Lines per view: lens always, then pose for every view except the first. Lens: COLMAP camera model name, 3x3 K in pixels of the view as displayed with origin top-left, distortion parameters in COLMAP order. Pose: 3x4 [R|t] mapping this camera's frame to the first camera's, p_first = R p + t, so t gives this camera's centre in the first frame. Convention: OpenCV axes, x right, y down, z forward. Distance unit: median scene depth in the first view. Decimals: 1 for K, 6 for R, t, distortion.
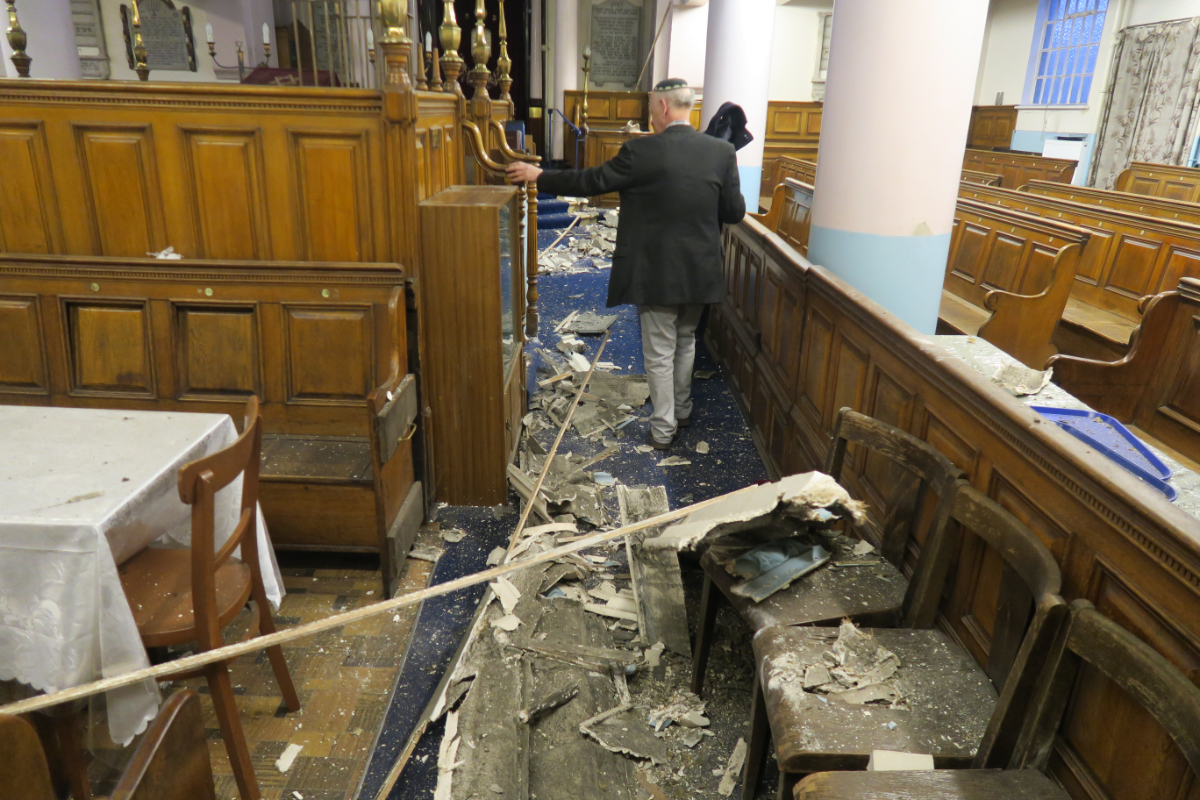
lens RADIAL K [[844.8, 0, 597.2], [0, 844.8, 403.5], [0, 0, 1]] dist [-0.001670, -0.003093]
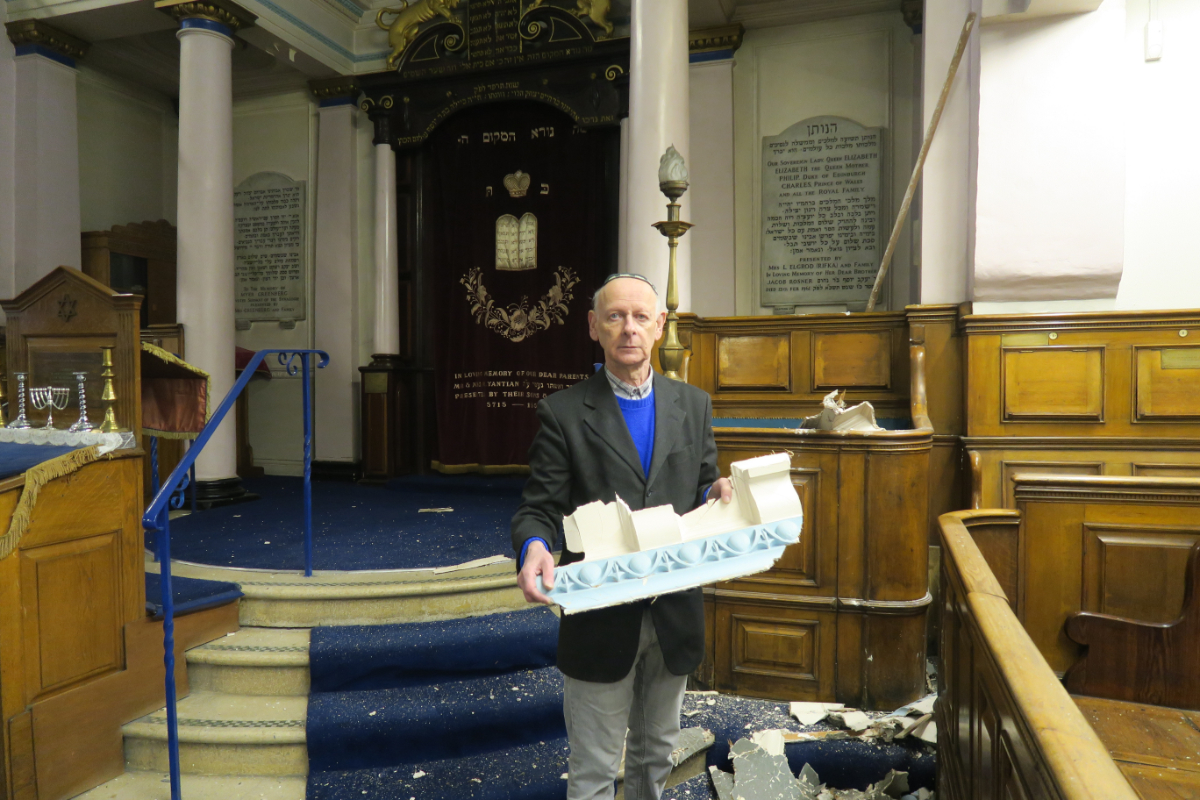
lens RADIAL K [[844.8, 0, 597.0], [0, 844.8, 411.2], [0, 0, 1]] dist [-0.001670, -0.003093]
pose [[0.950880, -0.022009, -0.308775, 0.047042], [-0.074483, 0.951899, -0.297222, -0.230800], [0.300465, 0.305621, 0.903502, 0.697857]]
